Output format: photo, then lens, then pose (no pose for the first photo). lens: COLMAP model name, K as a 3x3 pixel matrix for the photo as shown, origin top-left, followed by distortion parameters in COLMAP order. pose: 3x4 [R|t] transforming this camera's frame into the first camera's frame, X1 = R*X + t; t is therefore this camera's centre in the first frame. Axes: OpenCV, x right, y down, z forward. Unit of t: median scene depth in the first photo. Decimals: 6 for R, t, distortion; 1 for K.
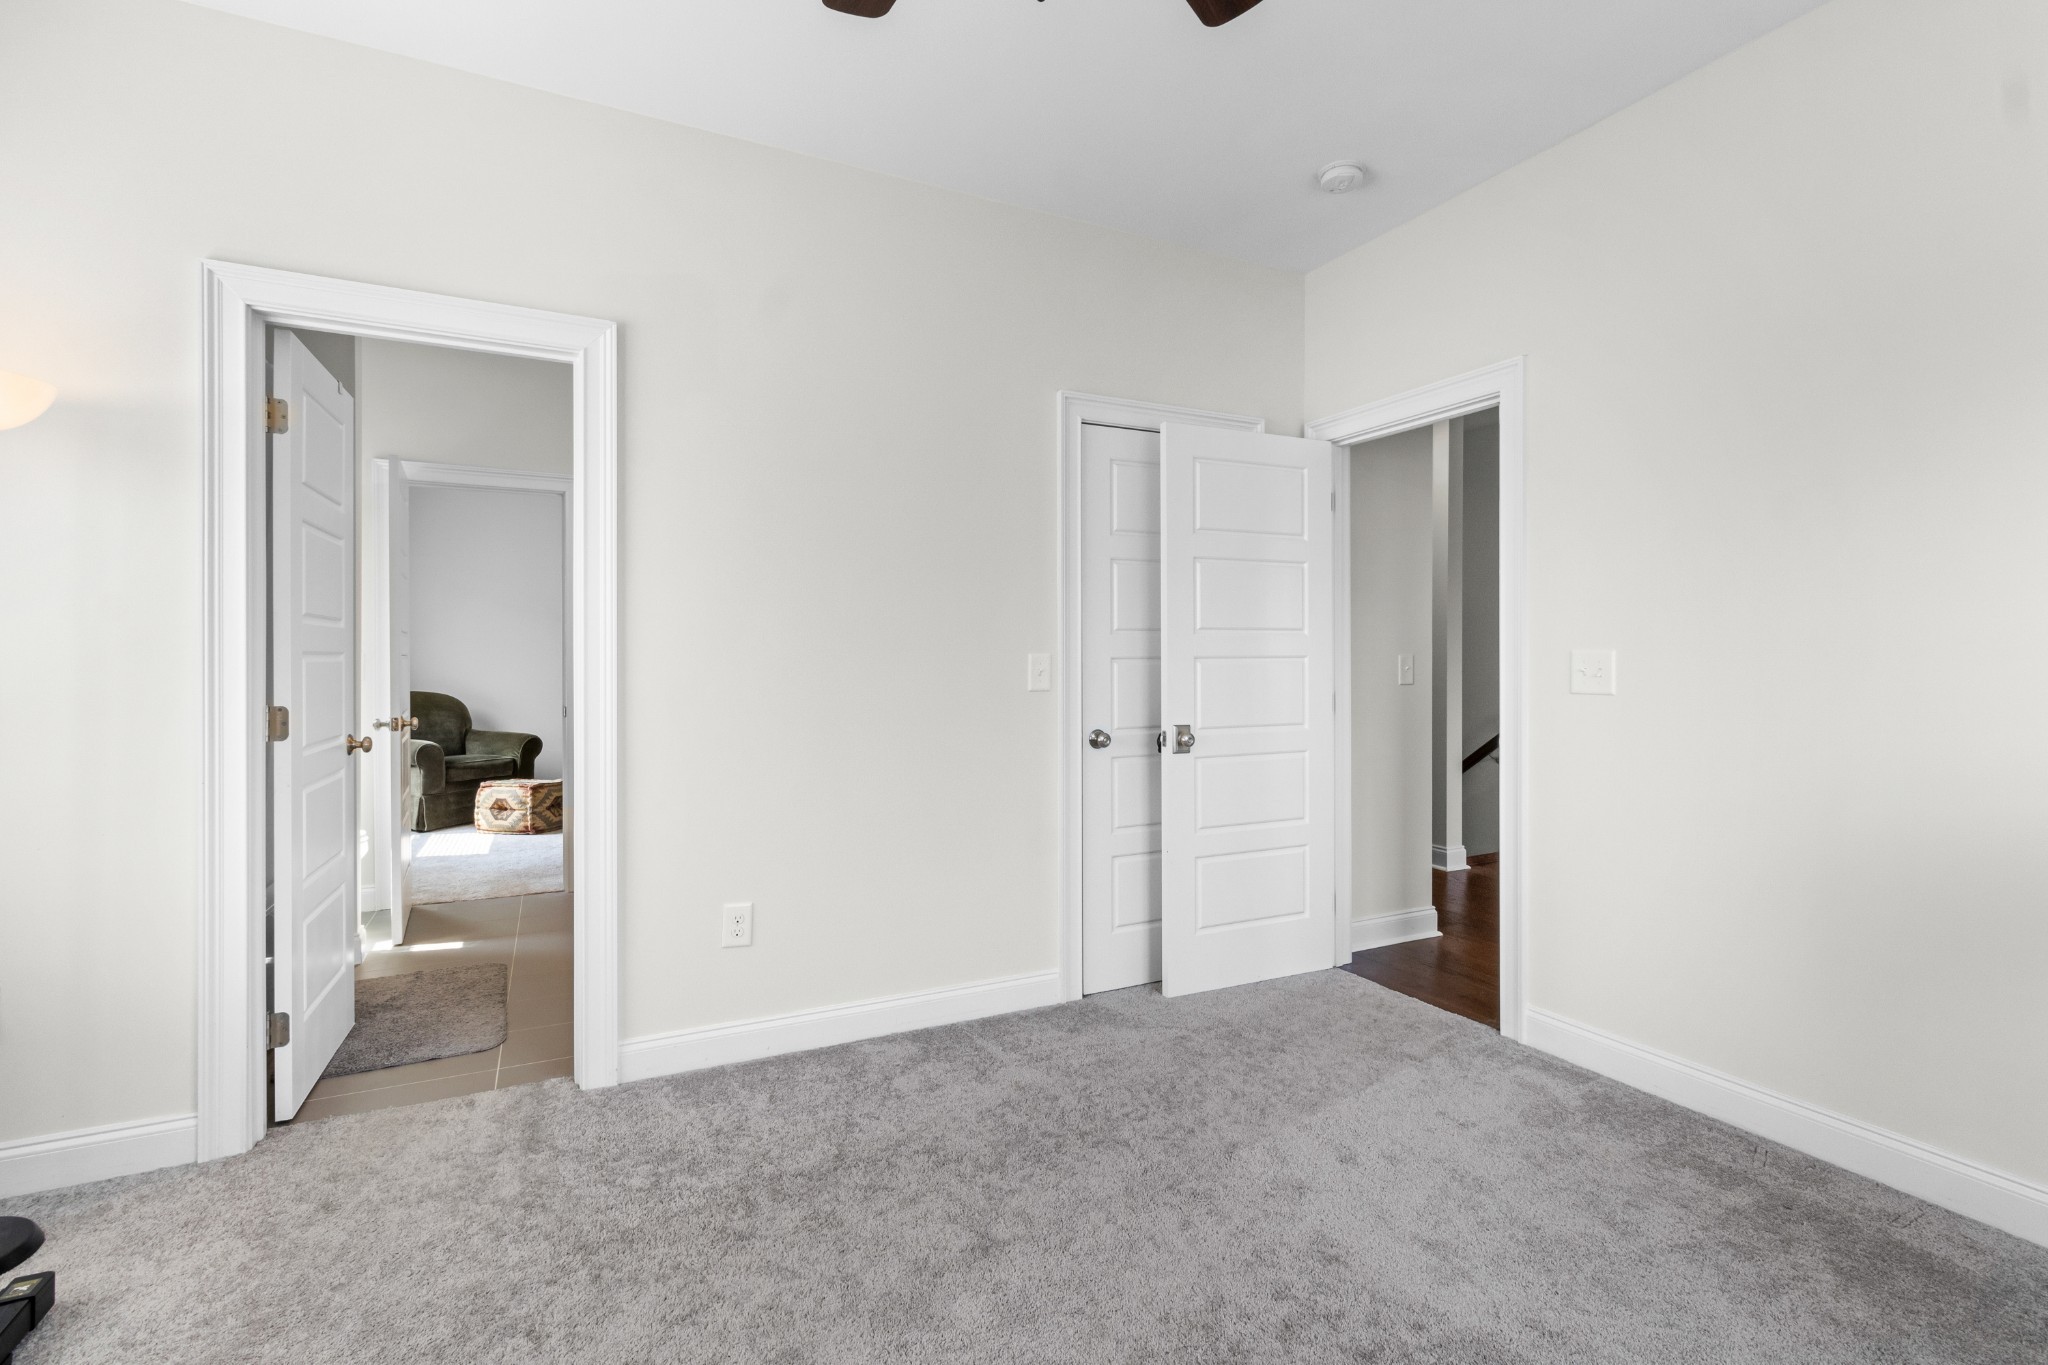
lens RADIAL K [[955.9, 0, 1035.1], [0, 955.9, 662.4], [0, 0, 1]] dist [0.003582, 0.000187]
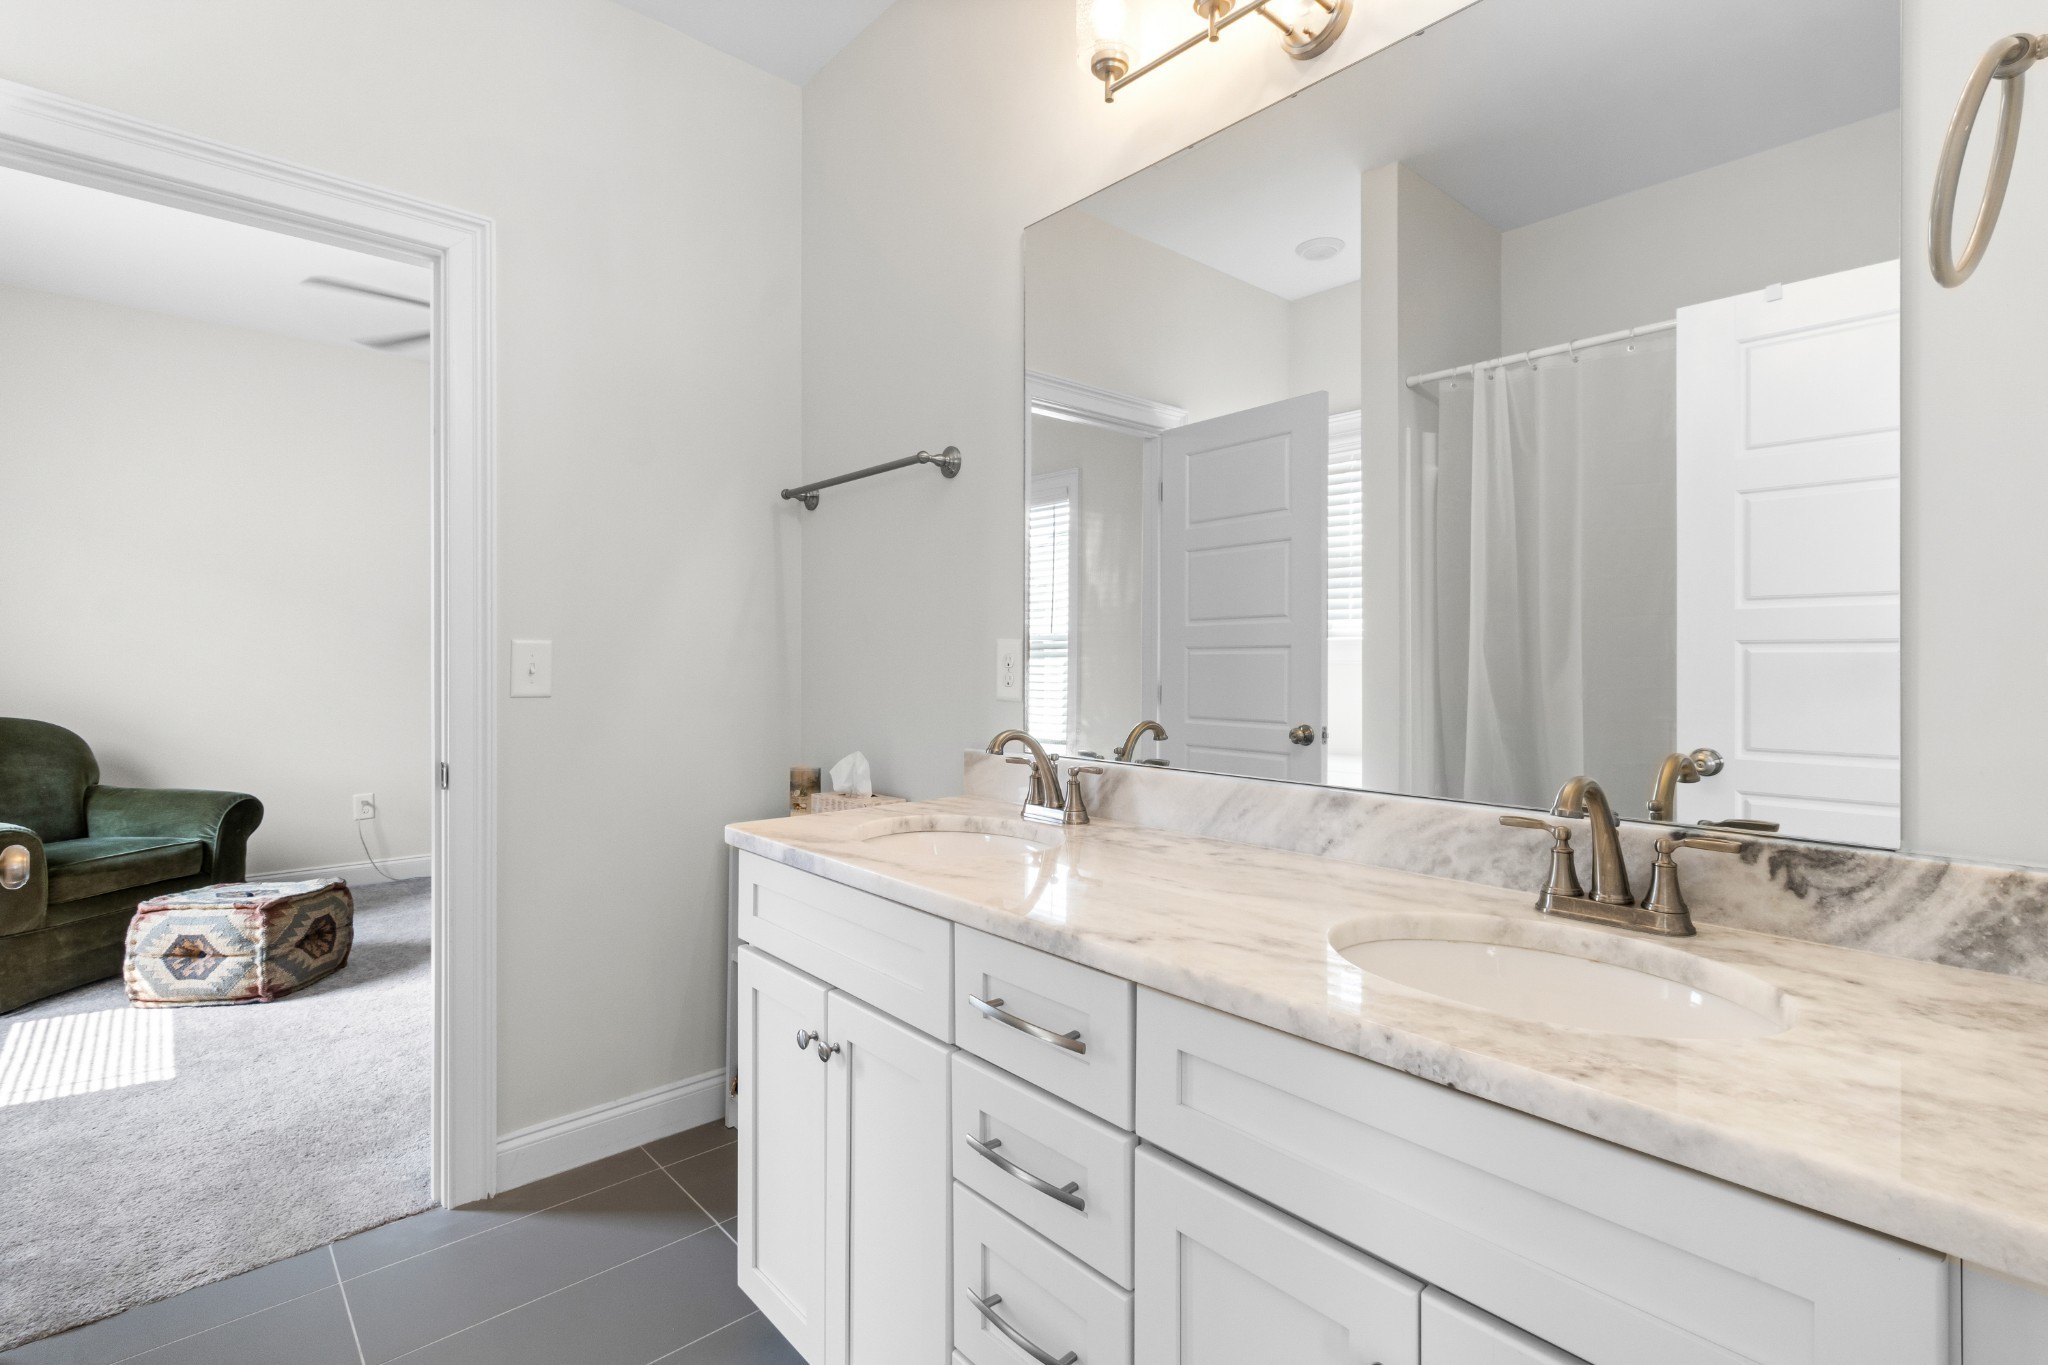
lens RADIAL K [[955.9, 0, 1035.1], [0, 955.9, 662.4], [0, 0, 1]] dist [0.003582, 0.000187]
pose [[0.962273, 0.000989, 0.272085, -0.271216], [-0.001332, 0.999999, 0.001077, 0.000582], [-0.272084, -0.001398, 0.962273, 0.402024]]
